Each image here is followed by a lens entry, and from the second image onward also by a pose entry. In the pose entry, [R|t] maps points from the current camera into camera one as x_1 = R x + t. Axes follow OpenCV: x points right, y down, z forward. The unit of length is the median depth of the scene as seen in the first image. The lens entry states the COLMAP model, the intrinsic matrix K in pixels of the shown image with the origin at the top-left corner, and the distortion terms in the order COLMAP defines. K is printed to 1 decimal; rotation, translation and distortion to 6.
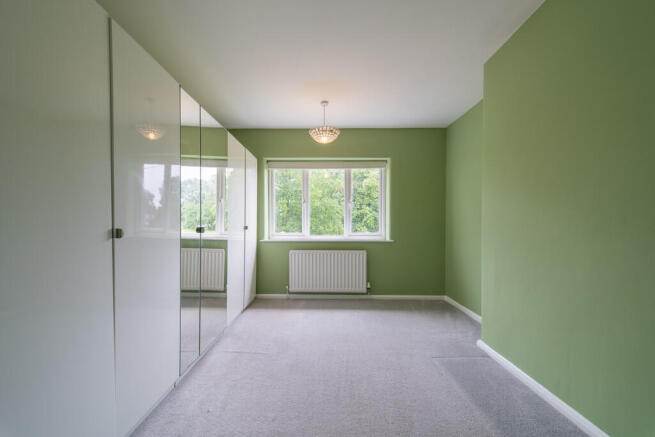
lens RADIAL K [[231.5, 0, 324.7], [0, 231.5, 227.6], [0, 0, 1]] dist [0.014411, -0.000046]
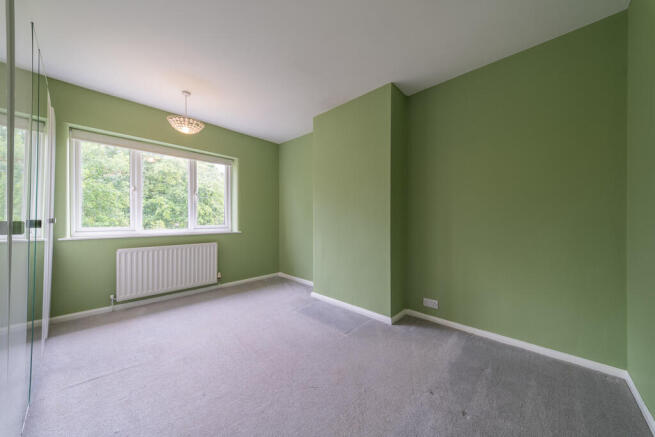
lens RADIAL K [[227.3, 0, 327.5], [0, 227.3, 218.5], [0, 0, 1]] dist [-0.000042, -0.000065]
pose [[0.674335, 0.003430, 0.738418, -0.239986], [0.002656, 0.999971, -0.007071, 0.000305], [-0.738421, 0.006729, 0.674306, -0.060677]]
